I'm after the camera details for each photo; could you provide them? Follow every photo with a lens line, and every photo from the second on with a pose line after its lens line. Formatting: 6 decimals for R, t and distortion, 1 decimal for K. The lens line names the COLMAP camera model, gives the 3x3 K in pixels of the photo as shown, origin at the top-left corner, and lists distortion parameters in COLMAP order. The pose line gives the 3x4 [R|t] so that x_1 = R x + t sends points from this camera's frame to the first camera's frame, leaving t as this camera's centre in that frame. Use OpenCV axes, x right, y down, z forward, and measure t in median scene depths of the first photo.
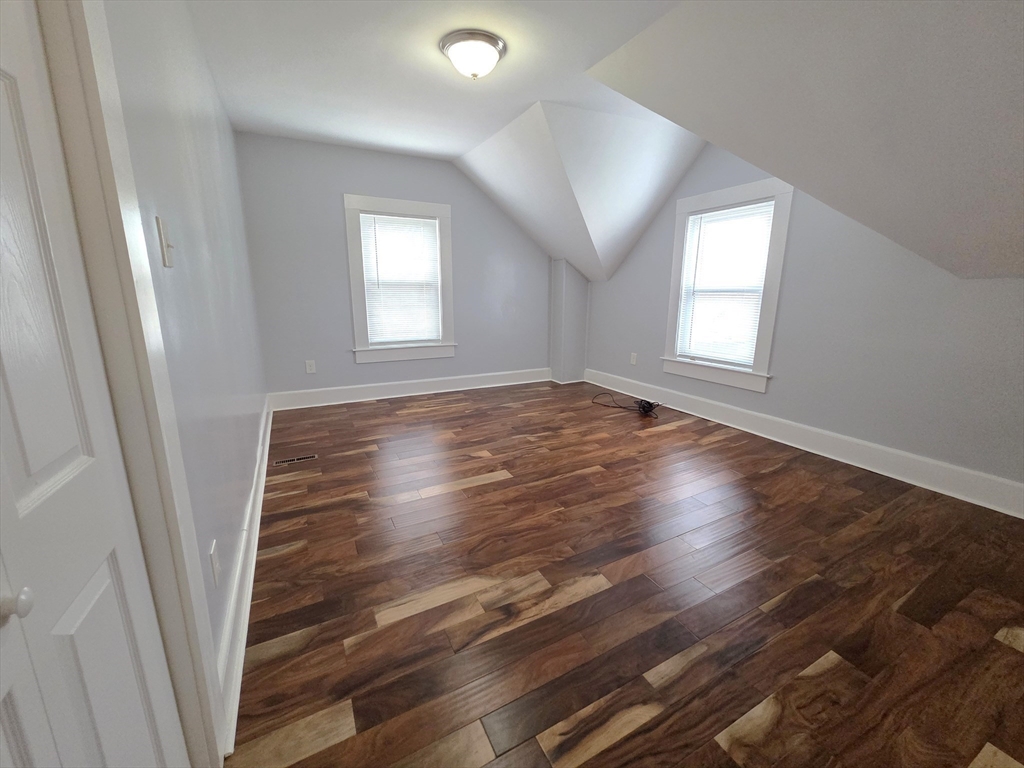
lens RADIAL K [[421.1, 0, 512.1], [0, 421.1, 379.4], [0, 0, 1]] dist [0.000560, 0.000025]
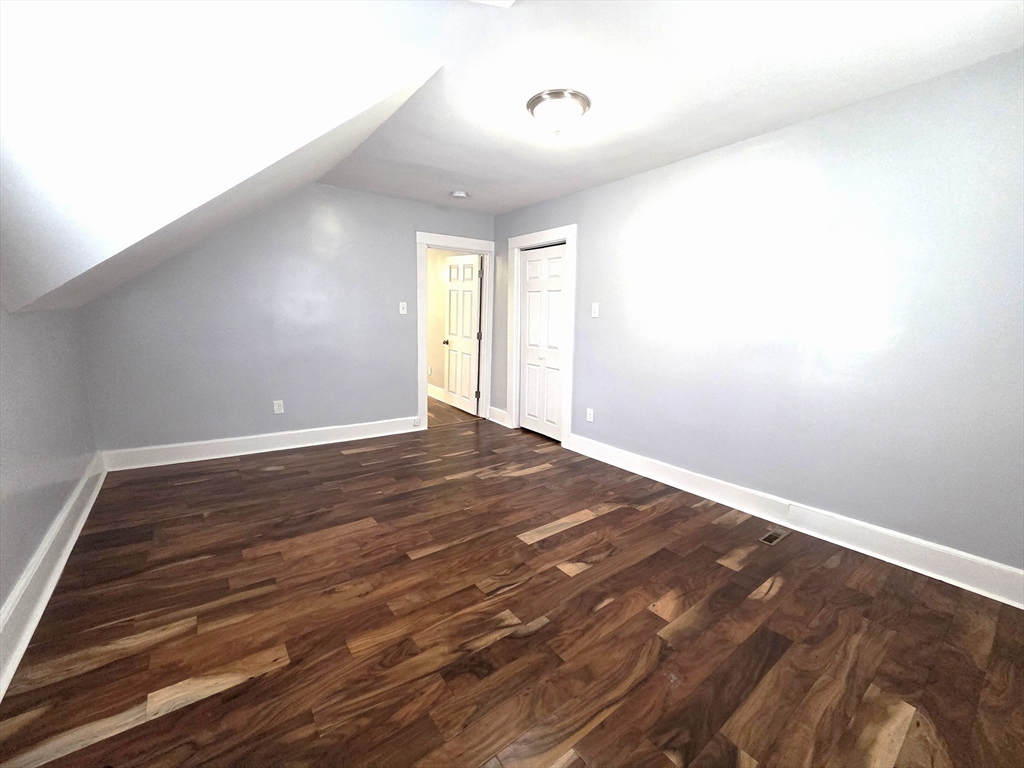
lens RADIAL K [[421.1, 0, 511.4], [0, 421.1, 382.9], [0, 0, 1]] dist [0.000560, 0.000025]
pose [[-0.985955, 0.011390, -0.166622, 0.152164], [-0.053347, 0.923928, 0.378829, -0.396473], [0.158261, 0.382398, -0.910344, 1.614135]]
